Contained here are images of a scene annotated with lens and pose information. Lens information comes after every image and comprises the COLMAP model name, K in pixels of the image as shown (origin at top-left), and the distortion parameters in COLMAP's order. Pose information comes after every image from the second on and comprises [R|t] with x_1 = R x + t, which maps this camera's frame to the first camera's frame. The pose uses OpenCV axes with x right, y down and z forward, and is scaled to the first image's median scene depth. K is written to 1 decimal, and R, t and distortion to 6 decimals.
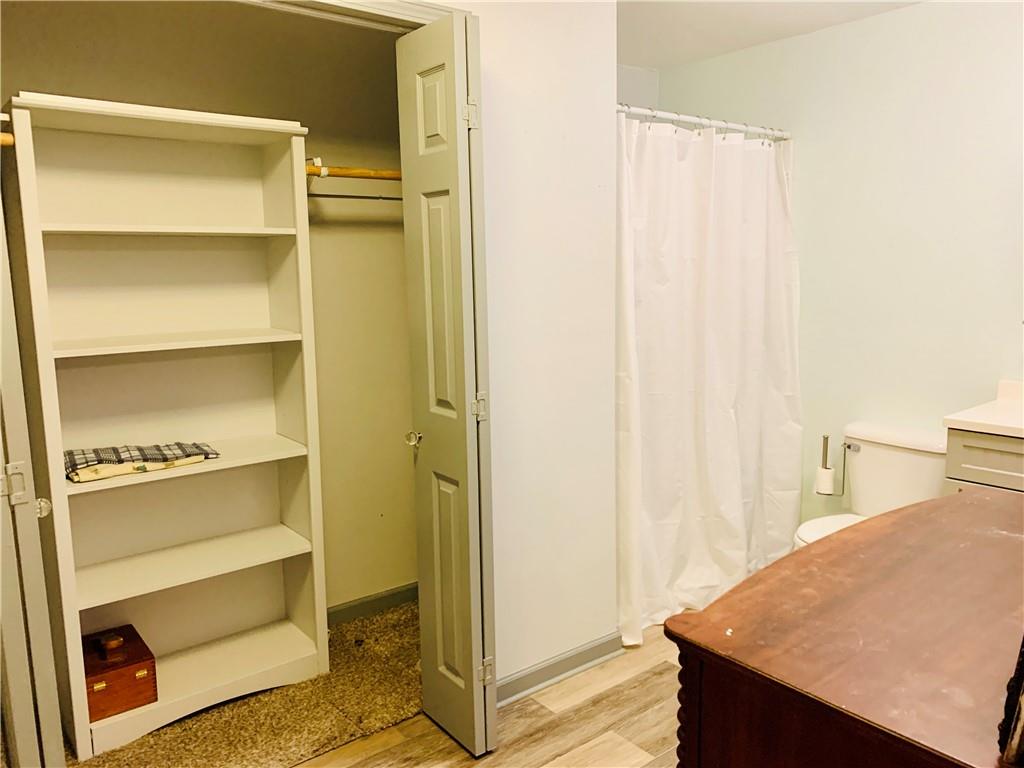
lens RADIAL K [[782.0, 0, 518.3], [0, 782.0, 385.4], [0, 0, 1]] dist [0.047523, -0.067975]
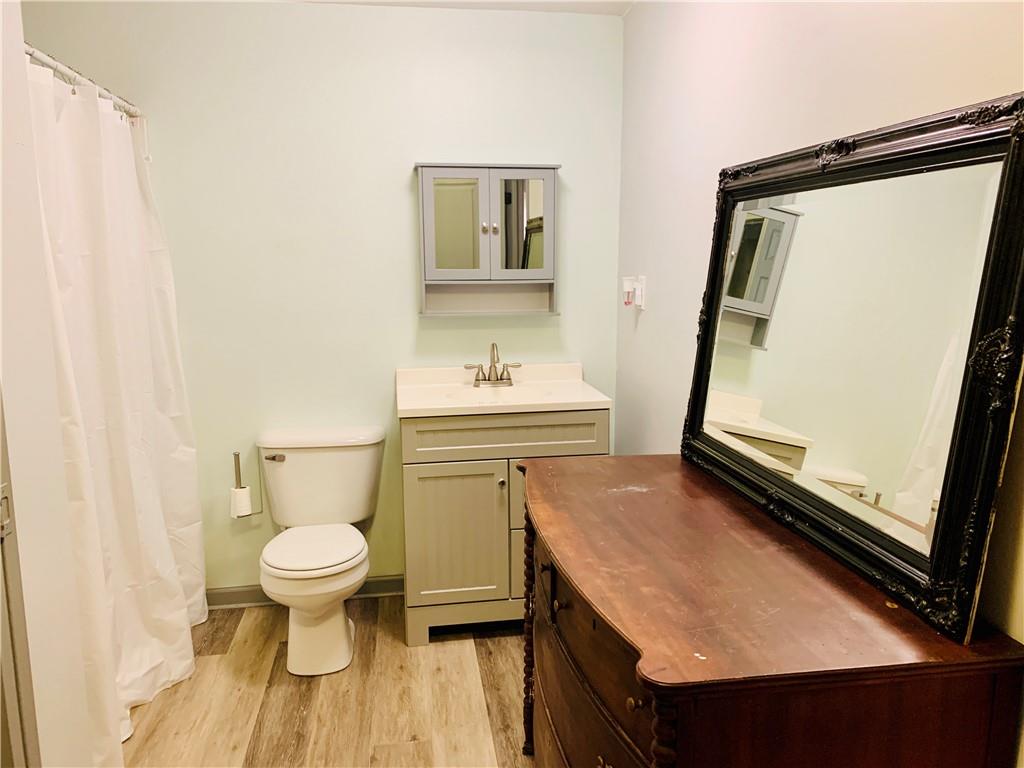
lens RADIAL K [[782.0, 0, 513.1], [0, 782.0, 380.2], [0, 0, 1]] dist [0.047523, -0.067975]
pose [[0.505834, -0.123905, 0.853686, -0.220297], [0.133656, 0.988937, 0.064341, -0.035633], [-0.852214, 0.081555, 0.516799, 0.256370]]
